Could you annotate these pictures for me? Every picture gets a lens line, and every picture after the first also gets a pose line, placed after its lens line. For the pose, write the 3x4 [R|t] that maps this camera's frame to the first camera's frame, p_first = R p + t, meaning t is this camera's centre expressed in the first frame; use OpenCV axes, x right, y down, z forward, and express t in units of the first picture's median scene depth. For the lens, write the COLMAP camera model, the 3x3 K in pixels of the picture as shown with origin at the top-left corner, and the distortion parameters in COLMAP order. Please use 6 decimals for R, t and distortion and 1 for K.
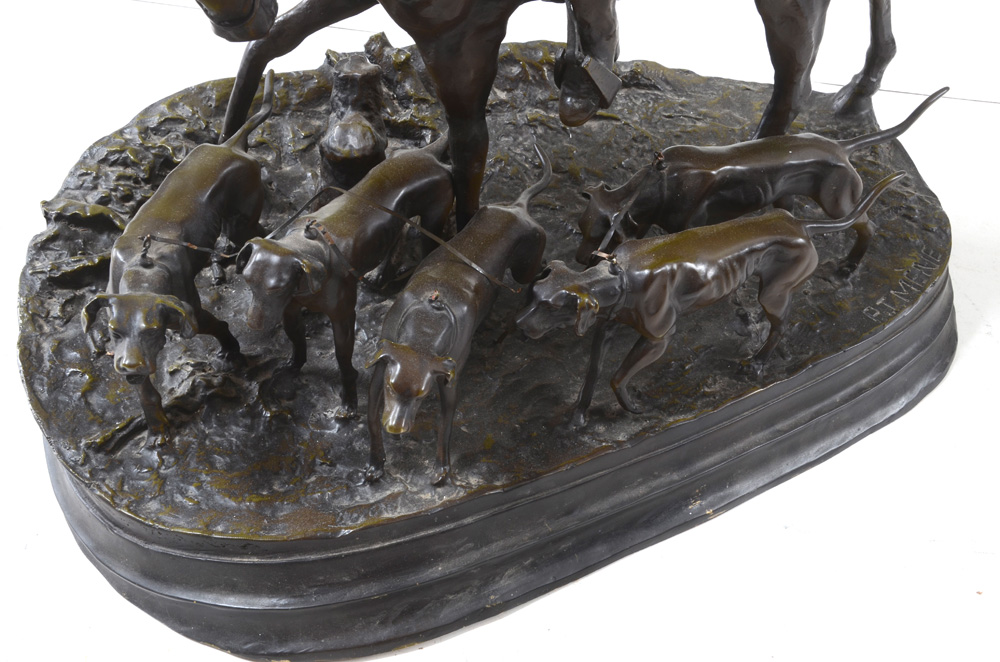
lens RADIAL K [[1249.6, 0, 500.0], [0, 1249.6, 331.0], [0, 0, 1]] dist [0.061188, 0.018346]
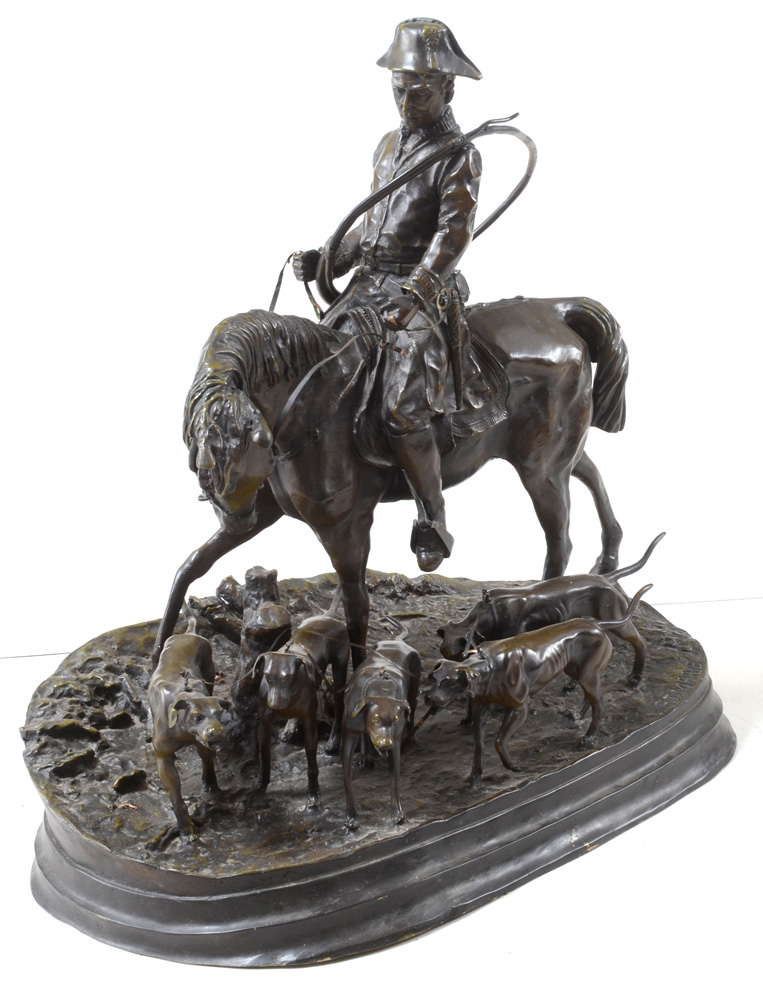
lens RADIAL K [[3008.5, 0, 361.9], [0, 3008.5, 426.7], [0, 0, 1]] dist [0.529816, 1.017809]
pose [[0.960324, -0.146476, 0.237322, -0.774162], [0.231246, 0.893898, -0.384021, 0.951389], [-0.155892, 0.423664, 0.892304, -2.058343]]
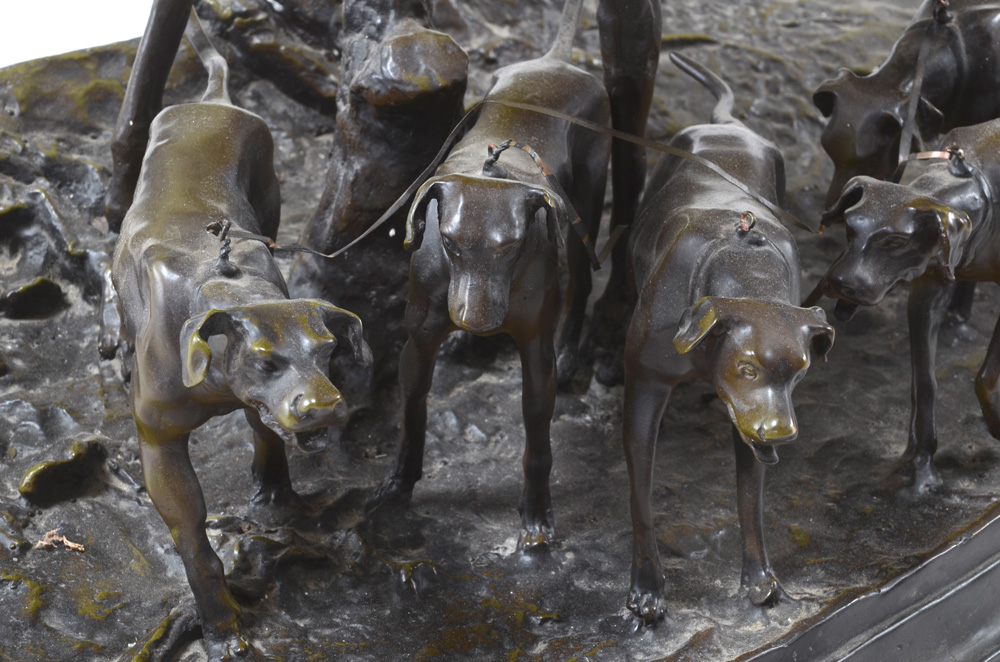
lens RADIAL K [[2943.0, 0, 500.0], [0, 2943.0, 331.0], [0, 0, 1]] dist [0.665584, 0.657518]
pose [[0.940375, -0.181555, 0.287632, -0.475271], [0.240840, 0.952548, -0.186141, 0.207997], [-0.240189, 0.244316, 0.939478, -0.200269]]
